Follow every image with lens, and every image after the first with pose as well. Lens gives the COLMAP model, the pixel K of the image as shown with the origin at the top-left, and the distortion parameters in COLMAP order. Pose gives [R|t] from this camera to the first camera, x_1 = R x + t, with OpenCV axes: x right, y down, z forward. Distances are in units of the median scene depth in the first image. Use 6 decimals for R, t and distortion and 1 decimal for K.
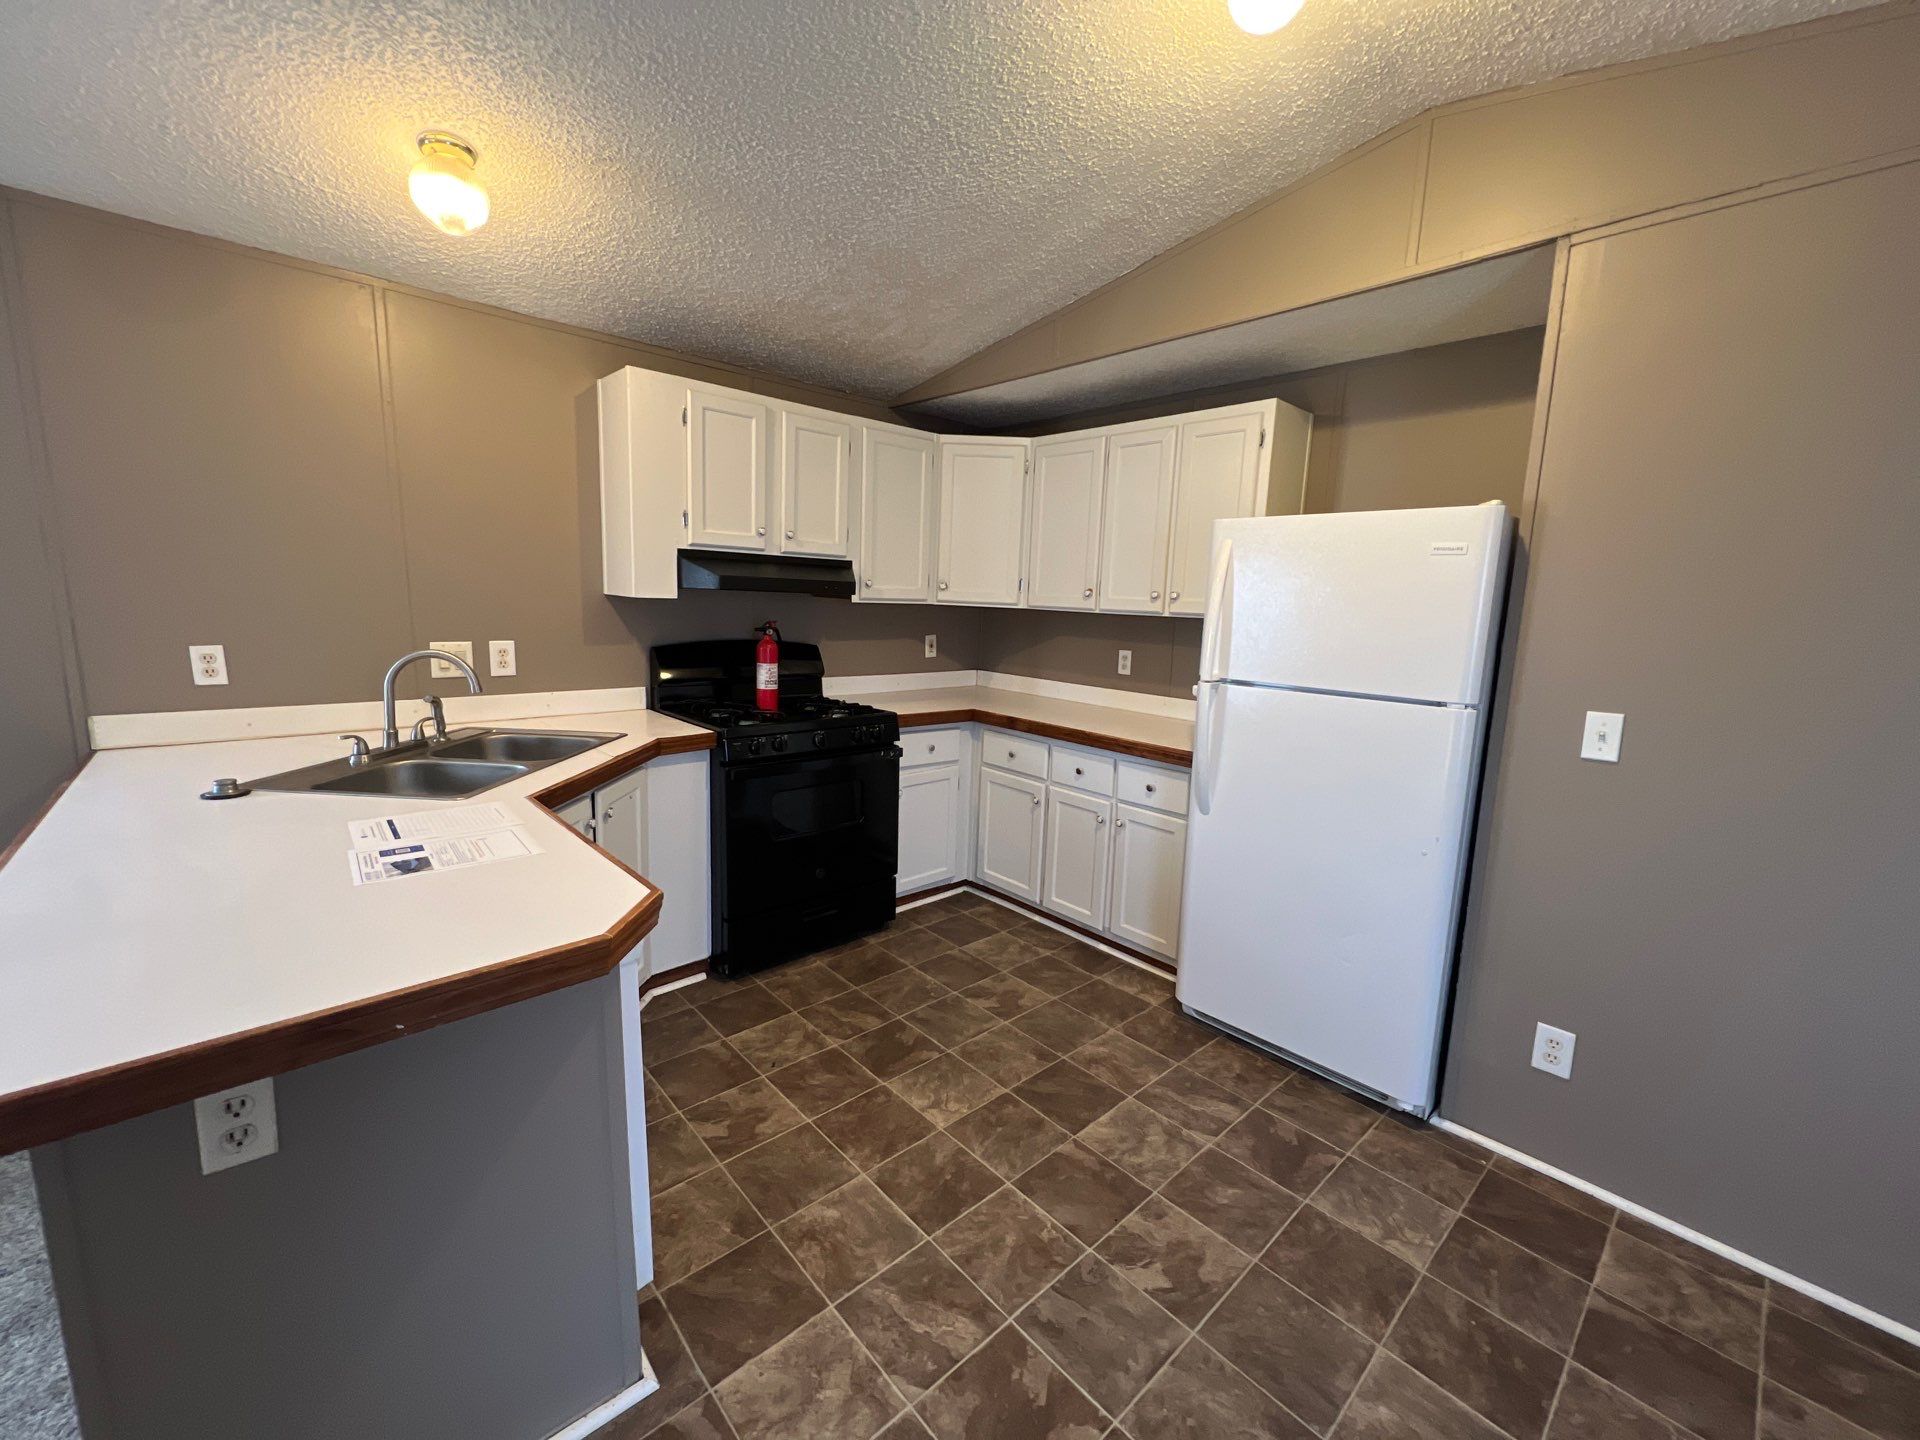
lens RADIAL K [[767.6, 0, 956.9], [0, 767.6, 713.4], [0, 0, 1]] dist [-0.005879, 0.002371]
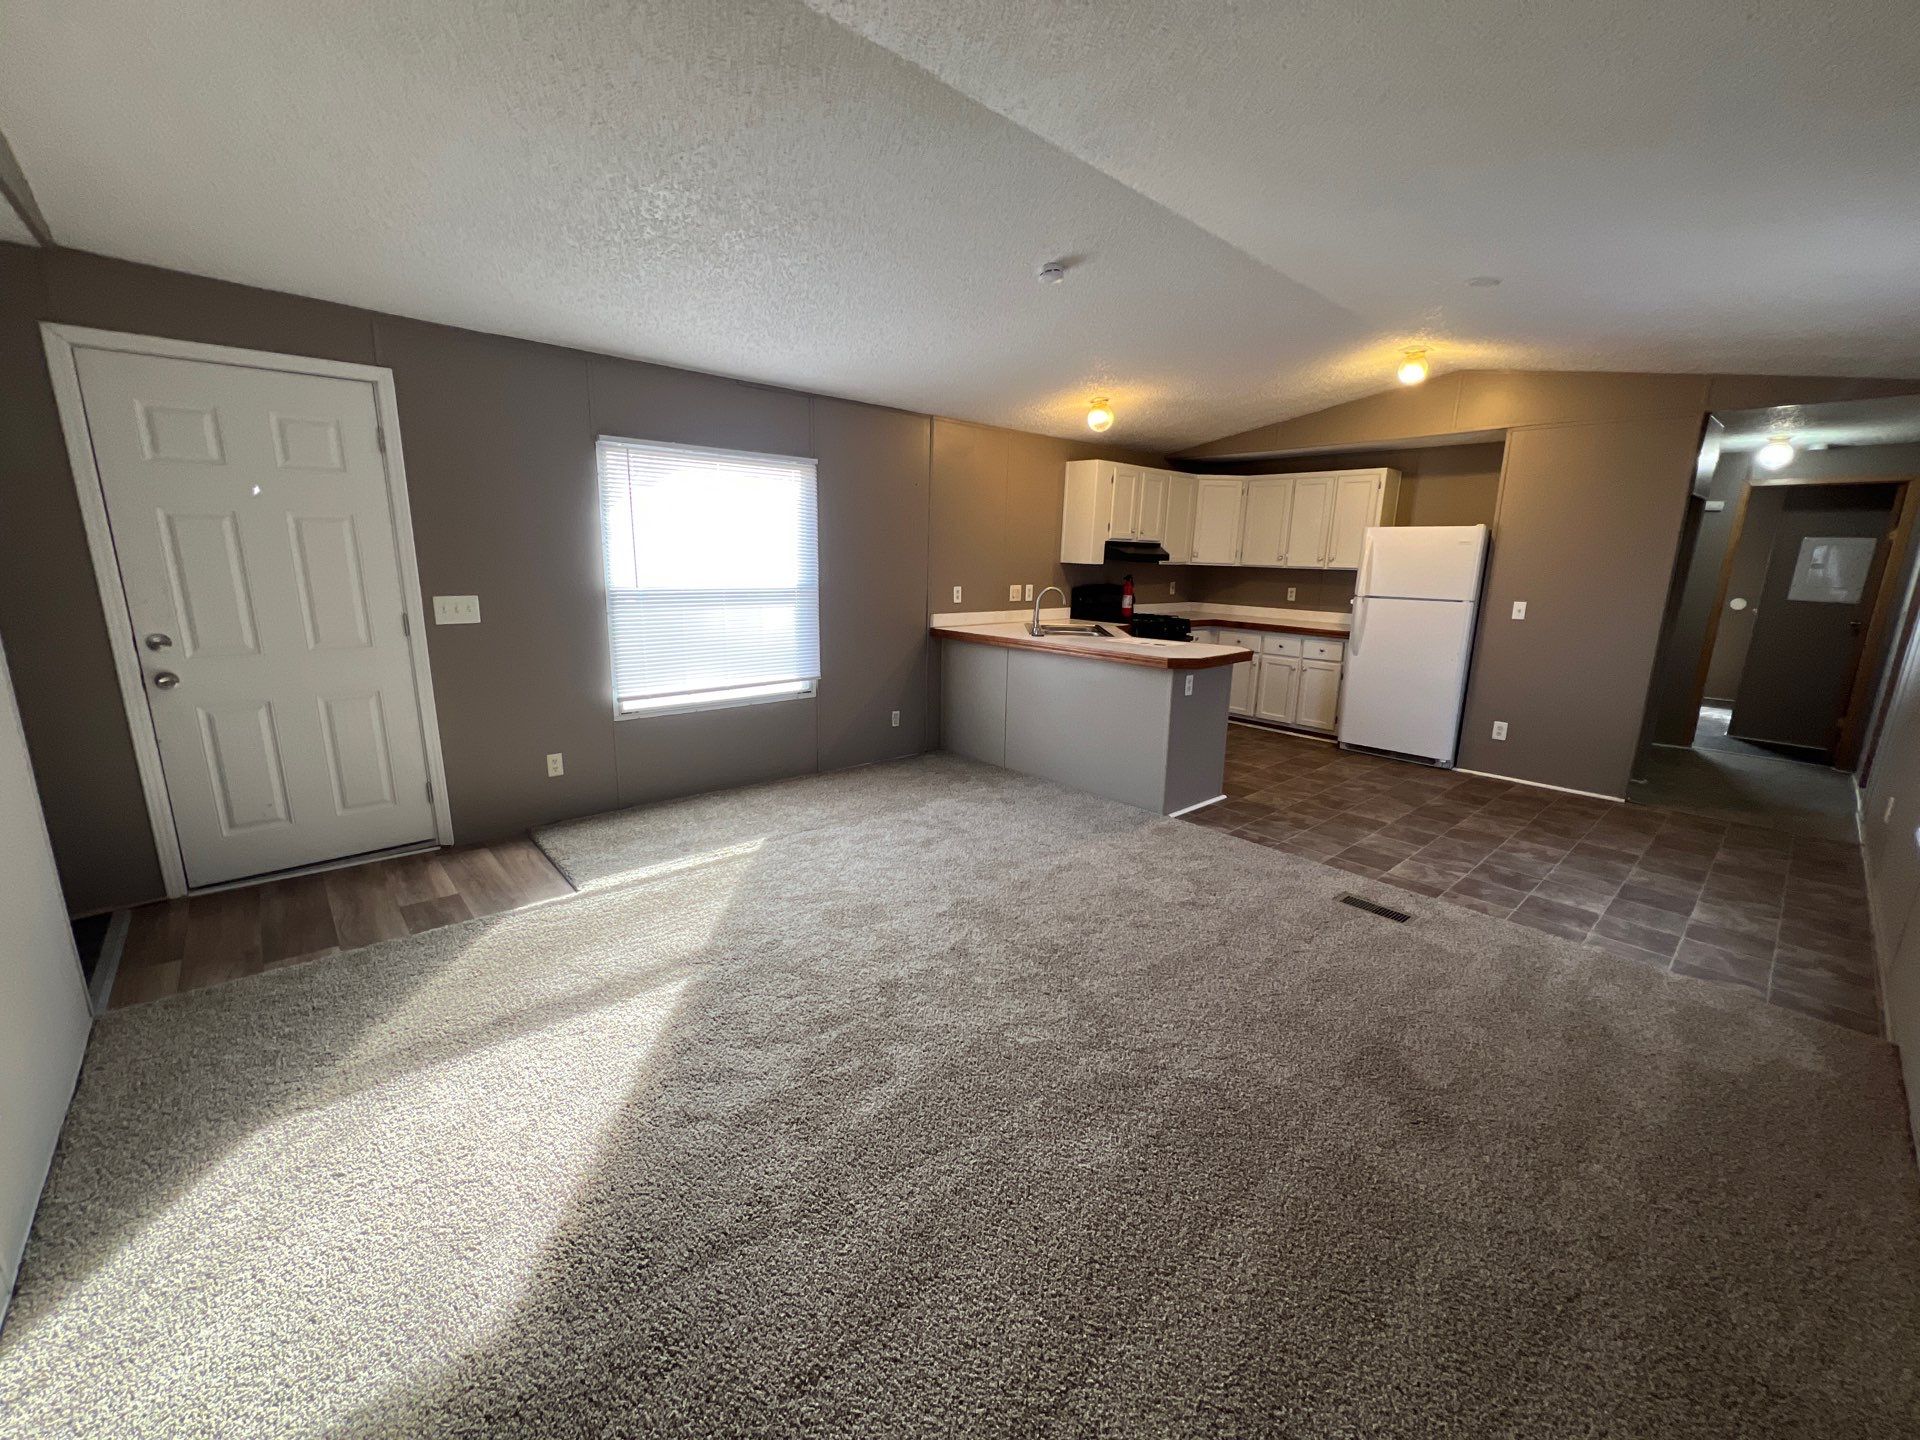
lens RADIAL K [[767.6, 0, 956.9], [0, 767.6, 715.7], [0, 0, 1]] dist [-0.005879, 0.002371]
pose [[0.999841, -0.011412, -0.013696, -0.836053], [0.012163, 0.998352, 0.056085, 0.165890], [0.013034, -0.056242, 0.998332, -1.310750]]
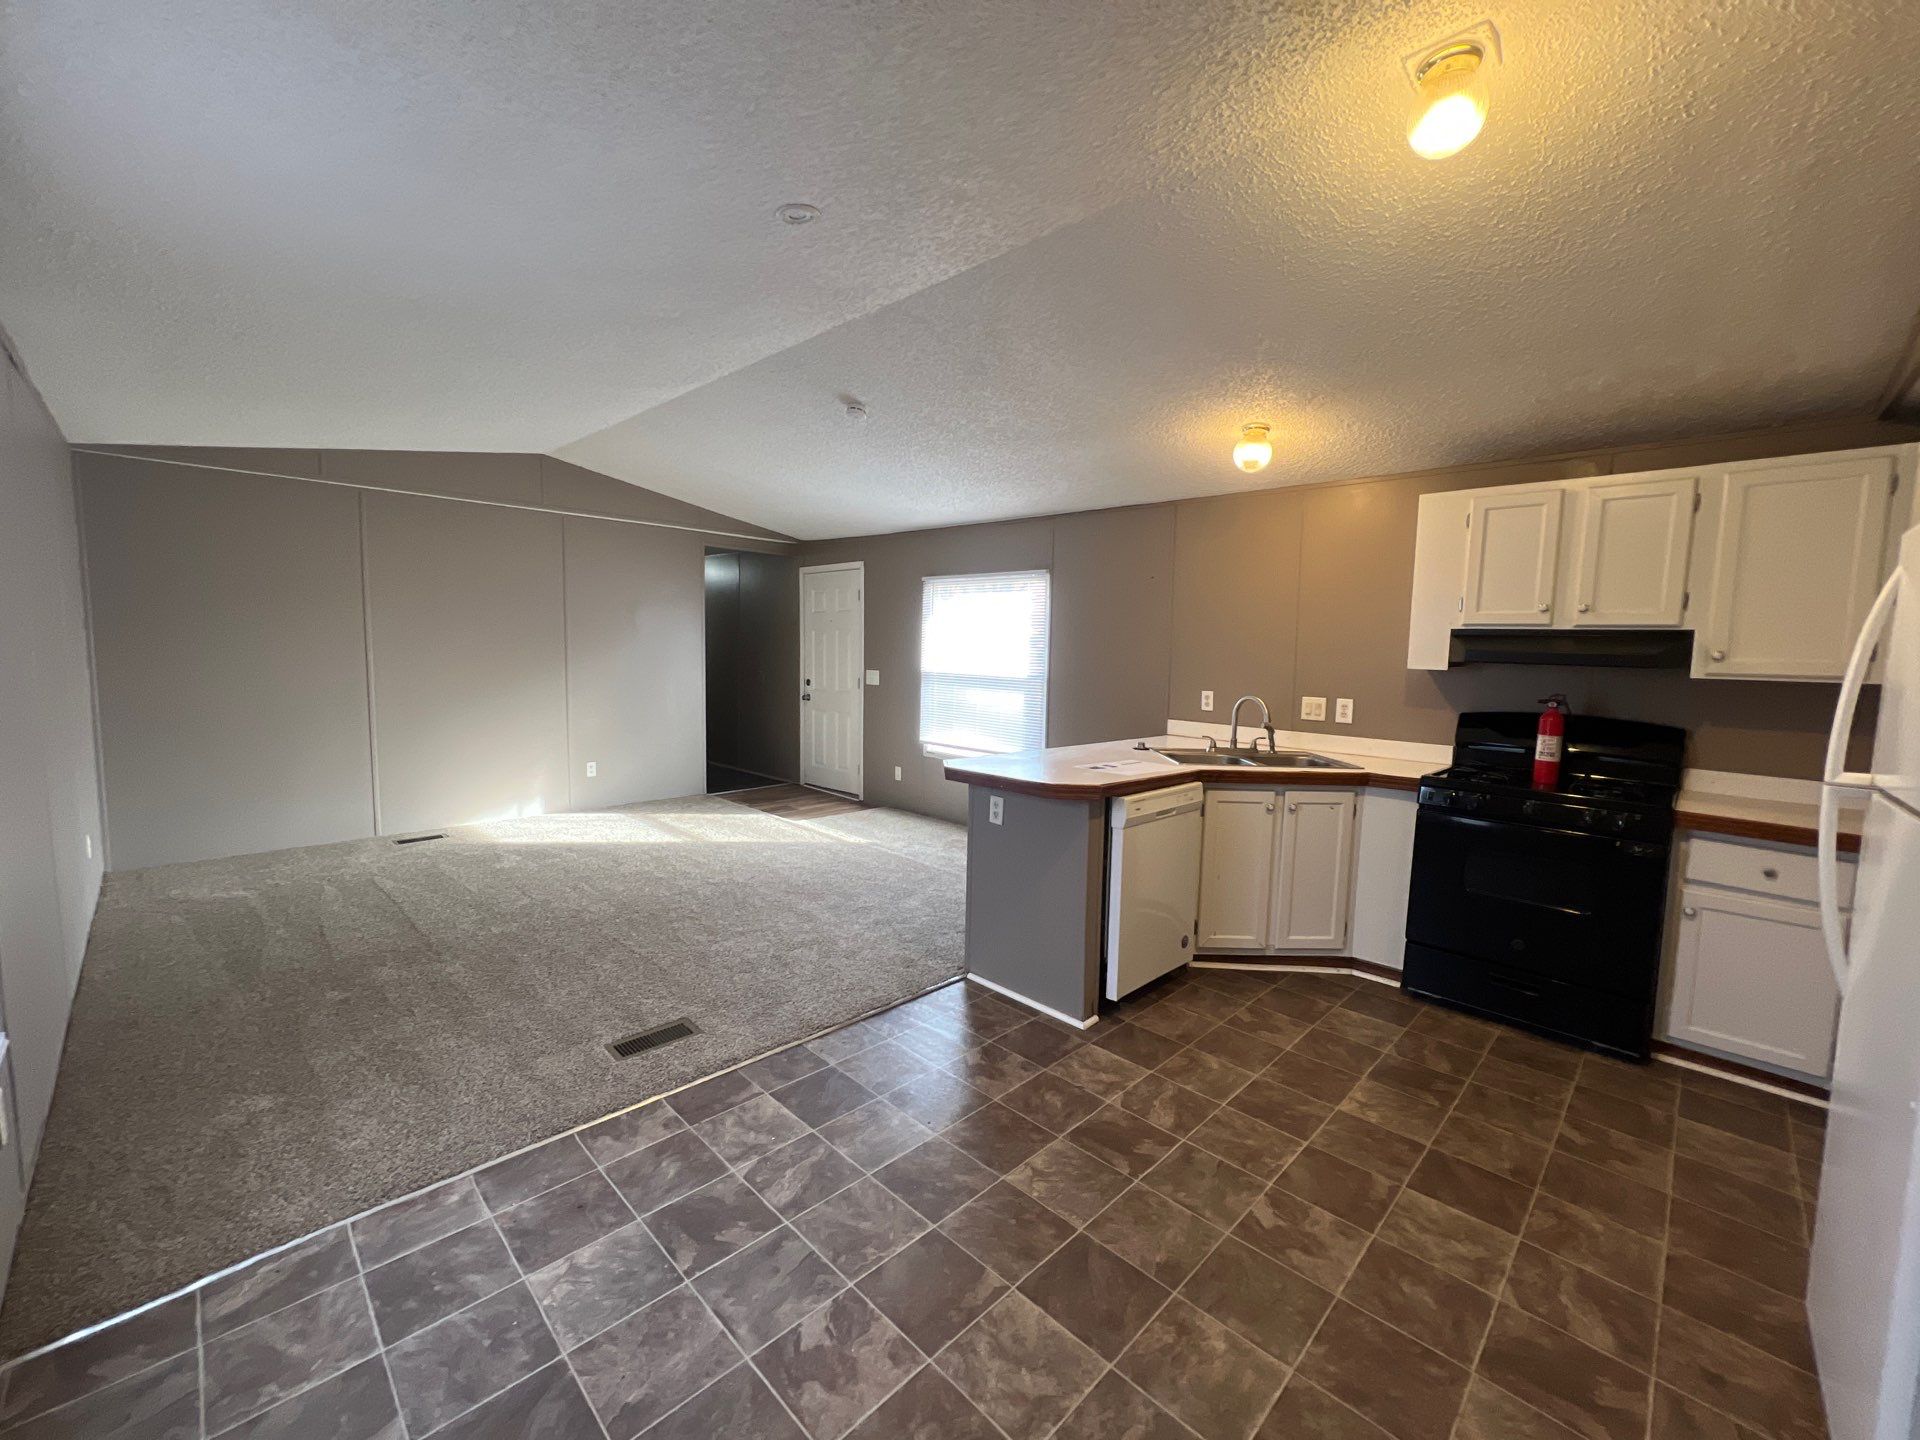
lens RADIAL K [[767.6, 0, 956.5], [0, 767.6, 715.2], [0, 0, 1]] dist [-0.005879, 0.002371]
pose [[0.054157, 0.052348, -0.997159, 0.880325], [-0.179634, 0.982843, 0.041840, 0.007702], [0.982242, 0.176858, 0.062631, 0.204930]]
